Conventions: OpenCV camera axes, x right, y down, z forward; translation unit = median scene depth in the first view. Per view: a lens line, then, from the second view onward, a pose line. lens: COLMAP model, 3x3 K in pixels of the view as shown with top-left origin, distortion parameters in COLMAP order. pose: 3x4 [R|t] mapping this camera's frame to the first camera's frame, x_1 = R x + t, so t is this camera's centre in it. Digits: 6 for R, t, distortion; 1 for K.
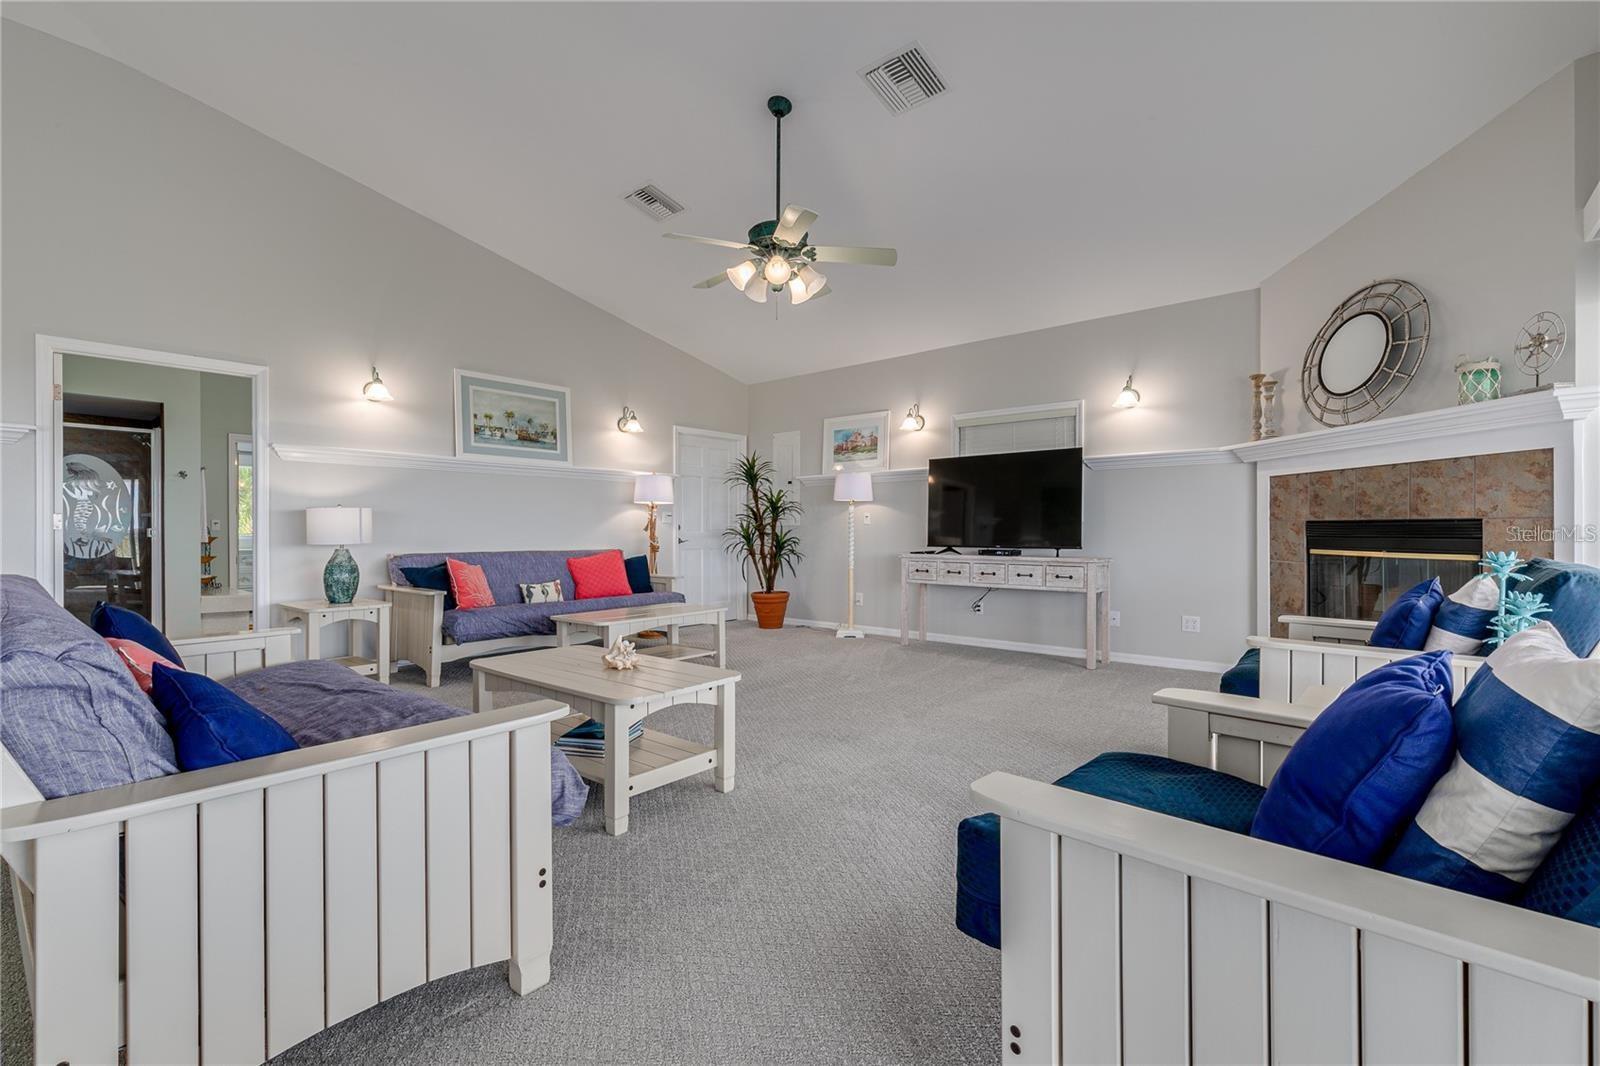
lens RADIAL K [[709.2, 0, 802.8], [0, 709.2, 528.9], [0, 0, 1]] dist [-0.001757, 0.000416]
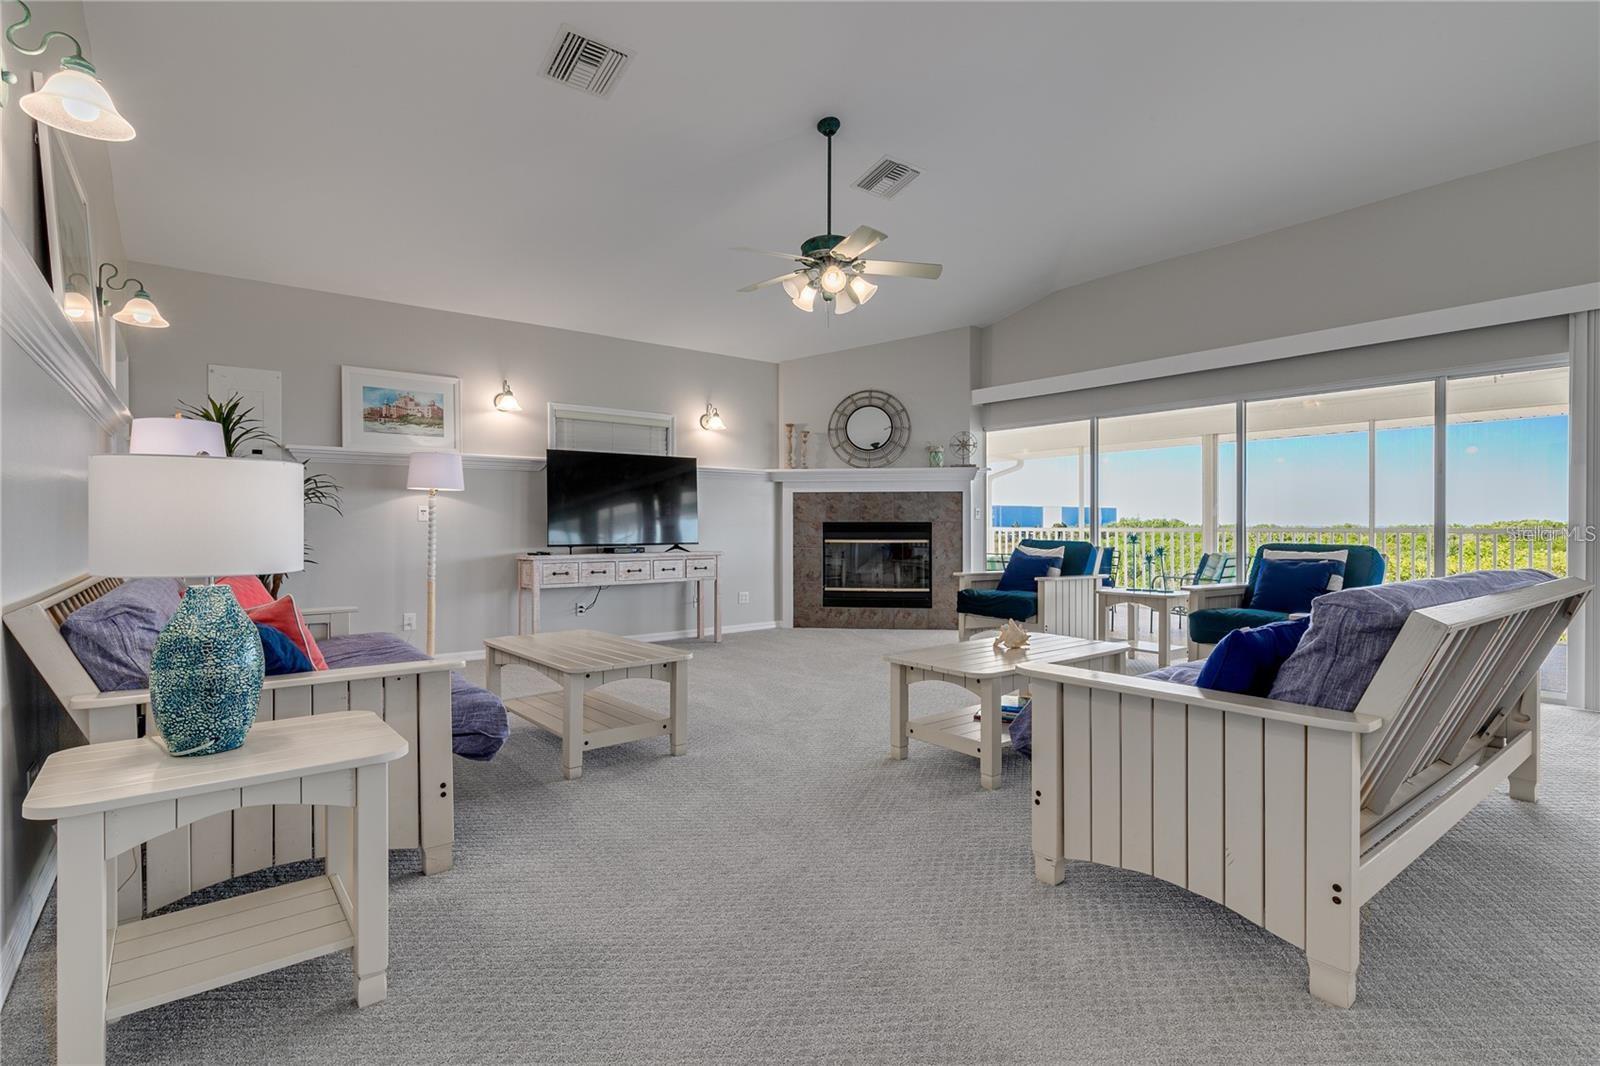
lens RADIAL K [[750.9, 0, 768.6], [0, 750.9, 530.3], [0, 0, 1]] dist [-0.001621, -0.000320]
pose [[0.218923, -0.003370, 0.975736, -0.937808], [-0.000081, 0.999994, 0.003472, 0.001174], [-0.975742, -0.000839, 0.218921, 0.713025]]
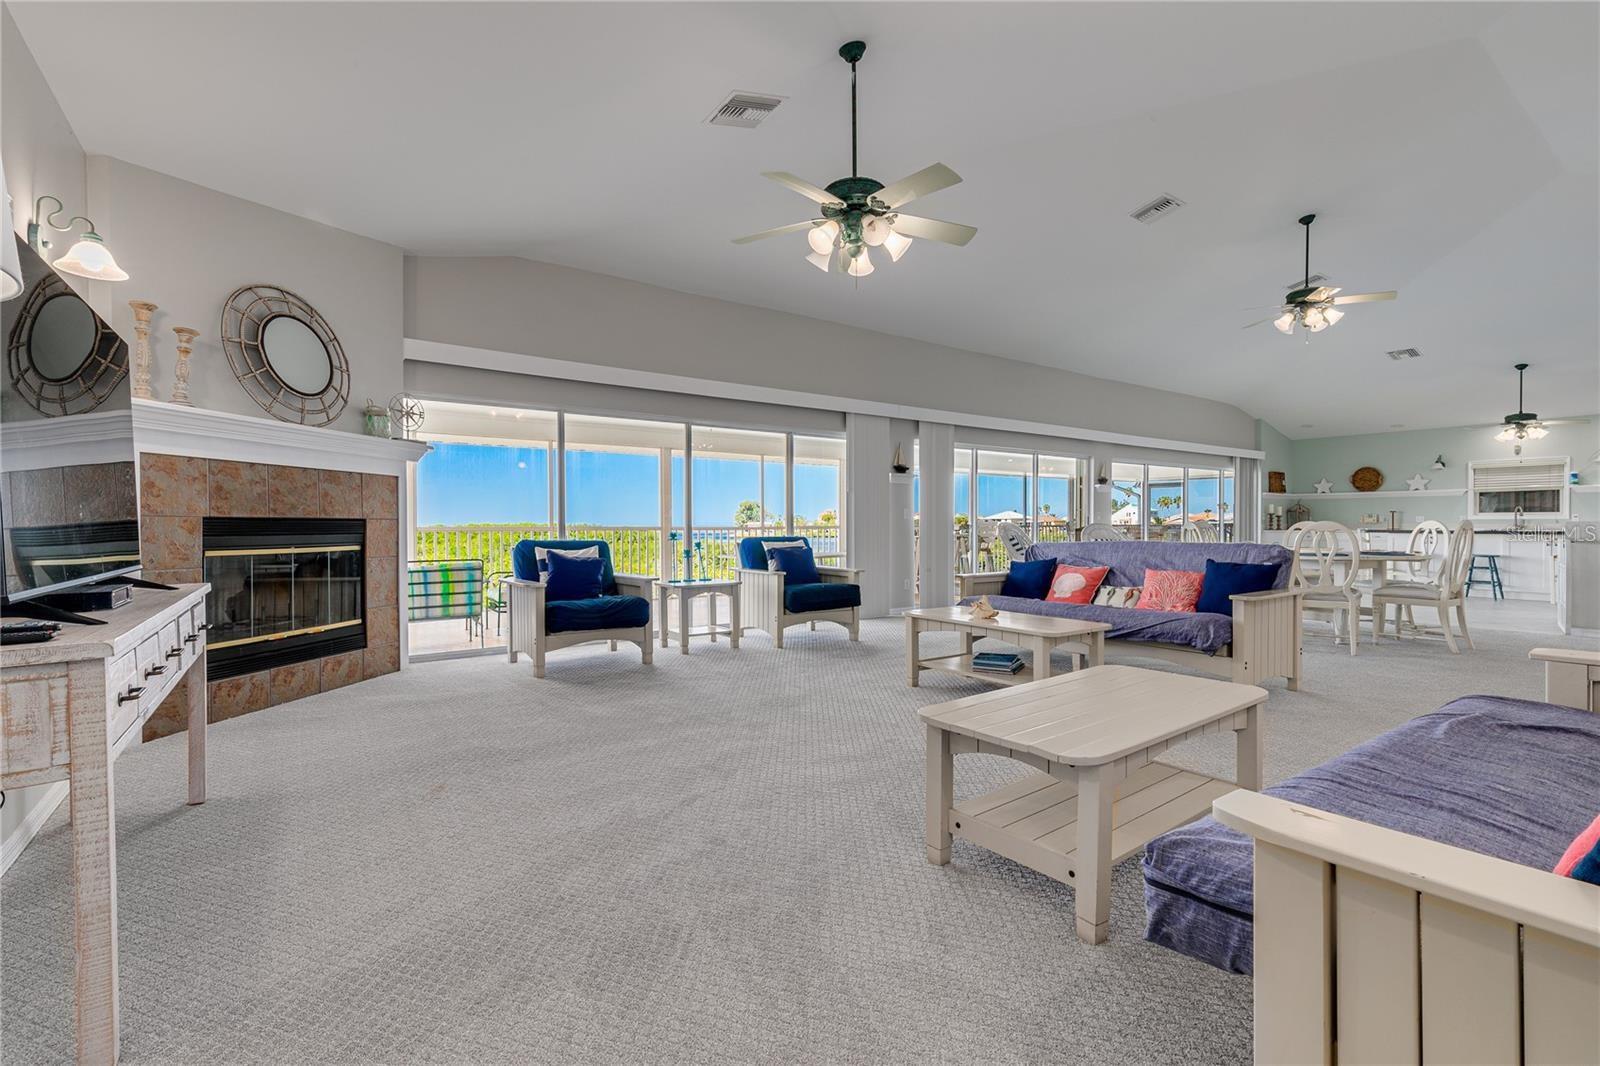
lens RADIAL K [[709.2, 0, 802.8], [0, 709.2, 528.9], [0, 0, 1]] dist [-0.001757, 0.000416]
pose [[-0.970566, 0.003214, 0.240812, -0.151447], [0.004455, 0.999979, 0.004611, 0.001861], [-0.240793, 0.005548, -0.970561, 1.553090]]
